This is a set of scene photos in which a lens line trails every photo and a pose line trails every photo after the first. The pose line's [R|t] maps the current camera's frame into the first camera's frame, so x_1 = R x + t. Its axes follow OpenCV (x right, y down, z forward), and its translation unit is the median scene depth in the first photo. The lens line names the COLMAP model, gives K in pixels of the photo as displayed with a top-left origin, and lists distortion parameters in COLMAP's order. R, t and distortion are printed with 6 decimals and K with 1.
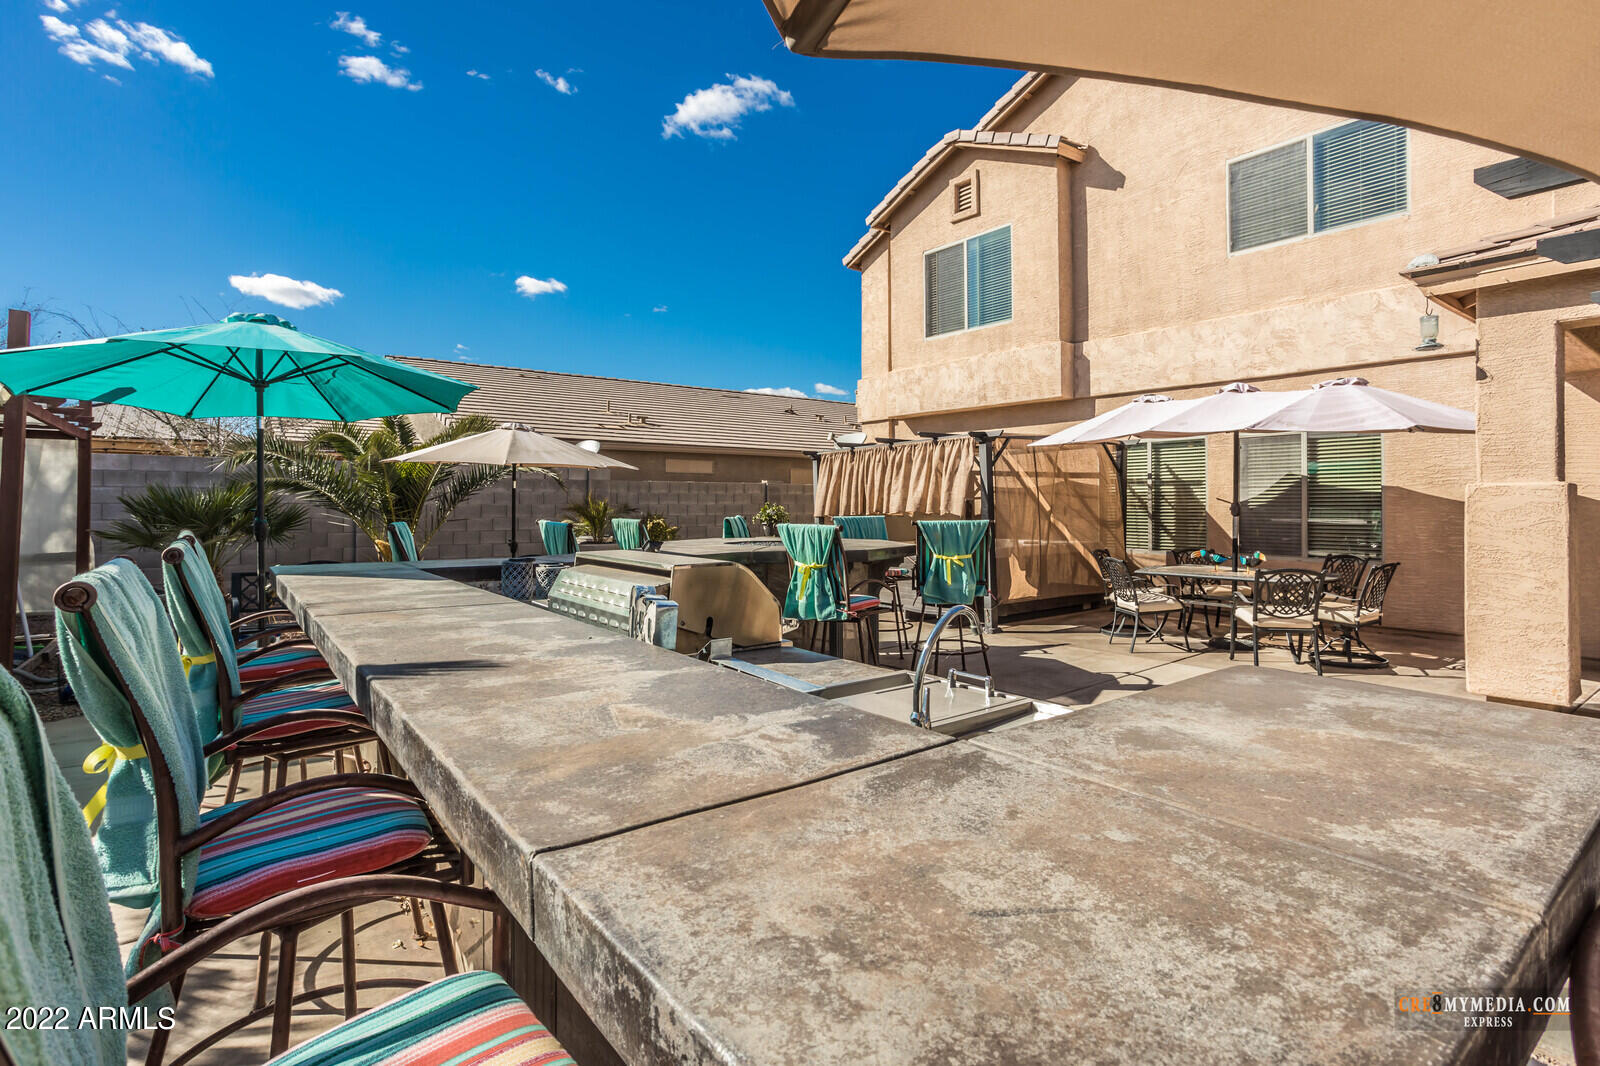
lens RADIAL K [[768.7, 0, 796.7], [0, 768.7, 501.9], [0, 0, 1]] dist [-0.019619, 0.008842]
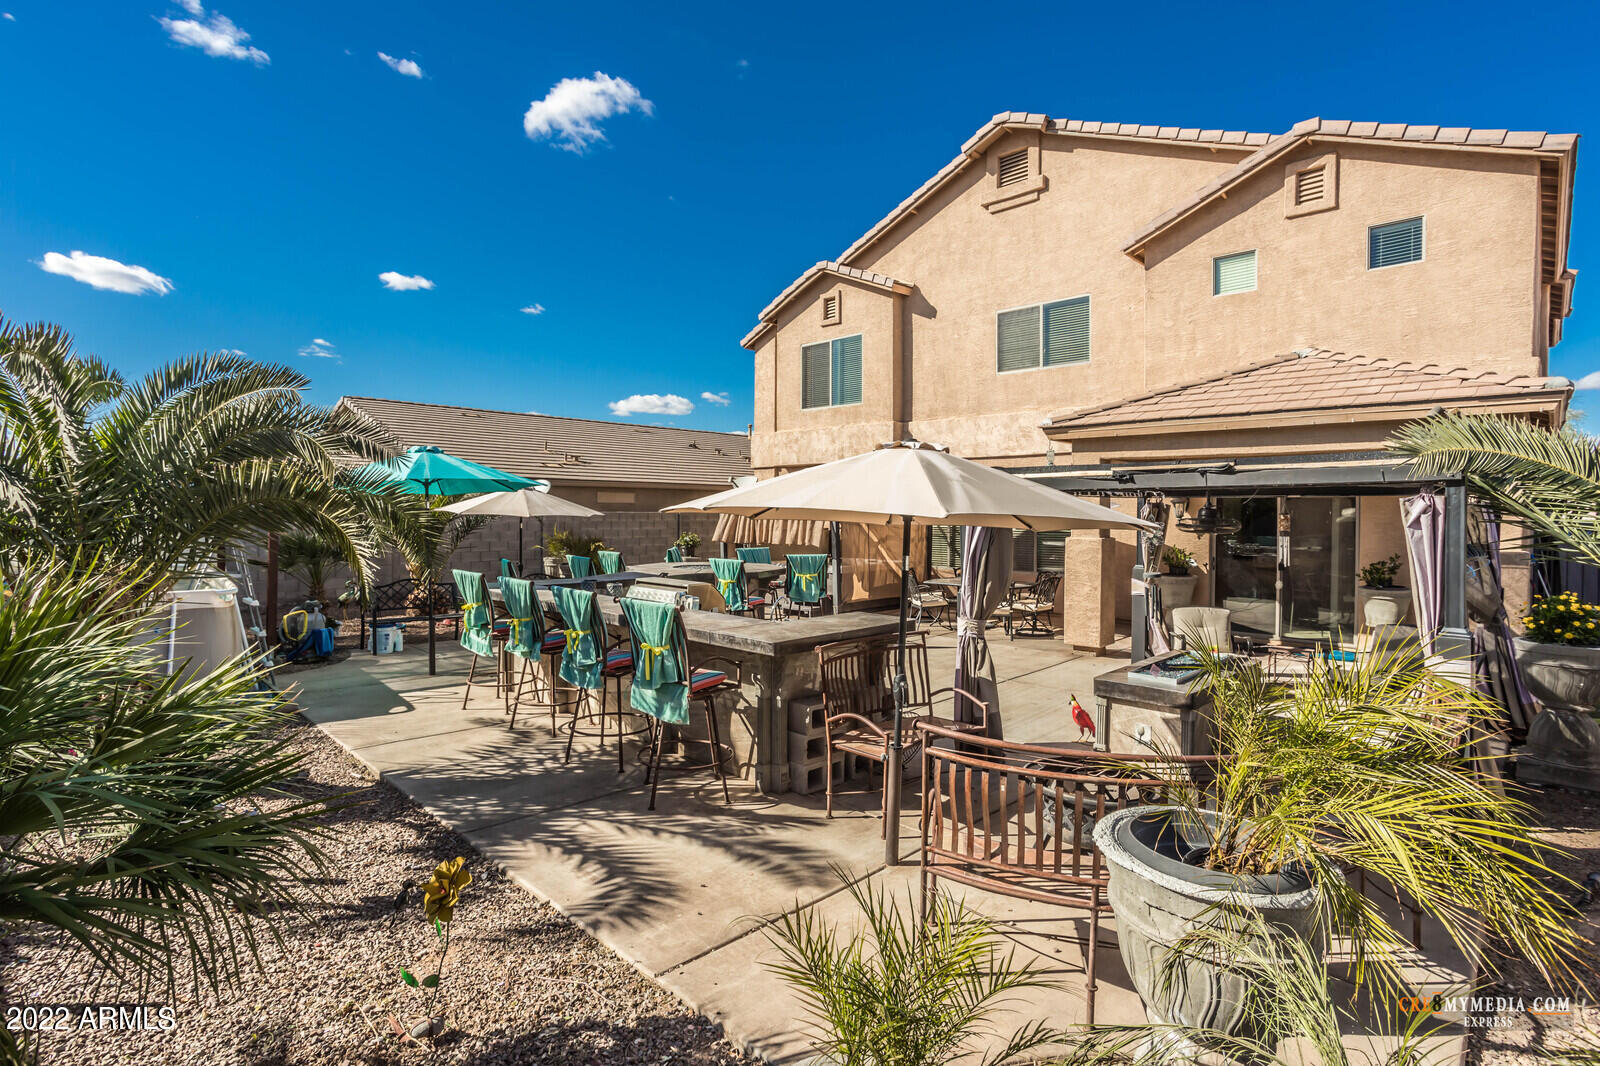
lens RADIAL K [[761.9, 0, 796.6], [0, 761.9, 528.1], [0, 0, 1]] dist [-0.019933, 0.013253]
pose [[0.989696, 0.004810, 0.143104, -0.040209], [-0.008164, 0.999705, 0.022858, -0.043445], [-0.142952, -0.023791, 0.989444, -0.414013]]
